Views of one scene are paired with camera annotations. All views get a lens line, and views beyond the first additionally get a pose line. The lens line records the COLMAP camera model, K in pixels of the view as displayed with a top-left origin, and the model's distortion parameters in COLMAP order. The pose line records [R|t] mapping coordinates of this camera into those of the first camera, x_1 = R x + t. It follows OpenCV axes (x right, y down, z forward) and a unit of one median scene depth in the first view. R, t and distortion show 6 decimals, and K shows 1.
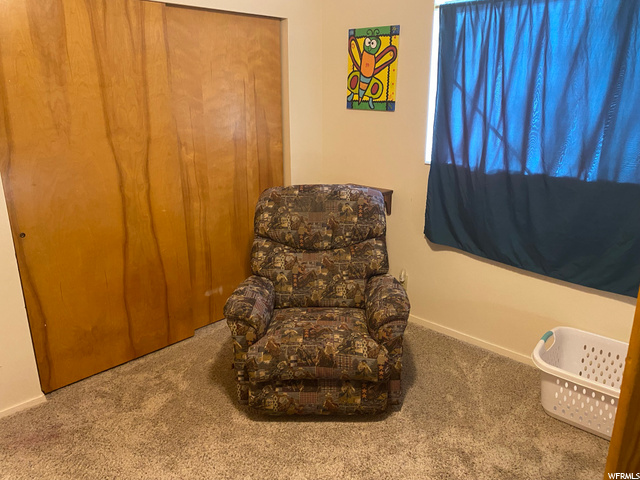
lens RADIAL K [[490.0, 0, 320.0], [0, 490.0, 240.0], [0, 0, 1]] dist [0.007459, 0.000948]
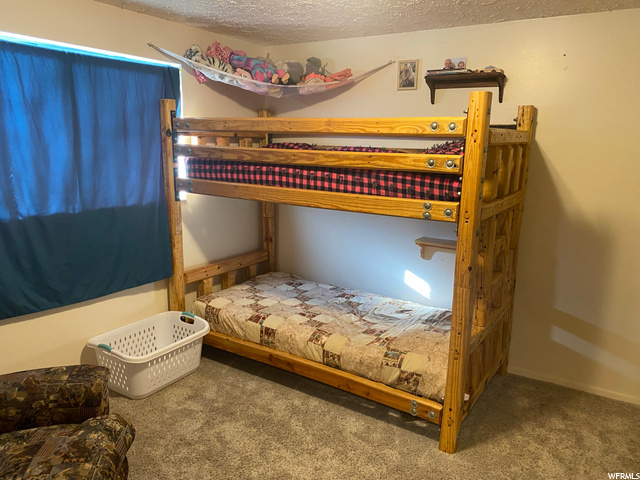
lens RADIAL K [[490.0, 0, 320.0], [0, 490.0, 240.0], [0, 0, 1]] dist [0.007459, 0.000948]
pose [[-0.187764, -0.199943, 0.961648, -0.699044], [0.267548, 0.931628, 0.245941, -0.189496], [-0.945073, 0.303466, -0.121432, 0.603737]]
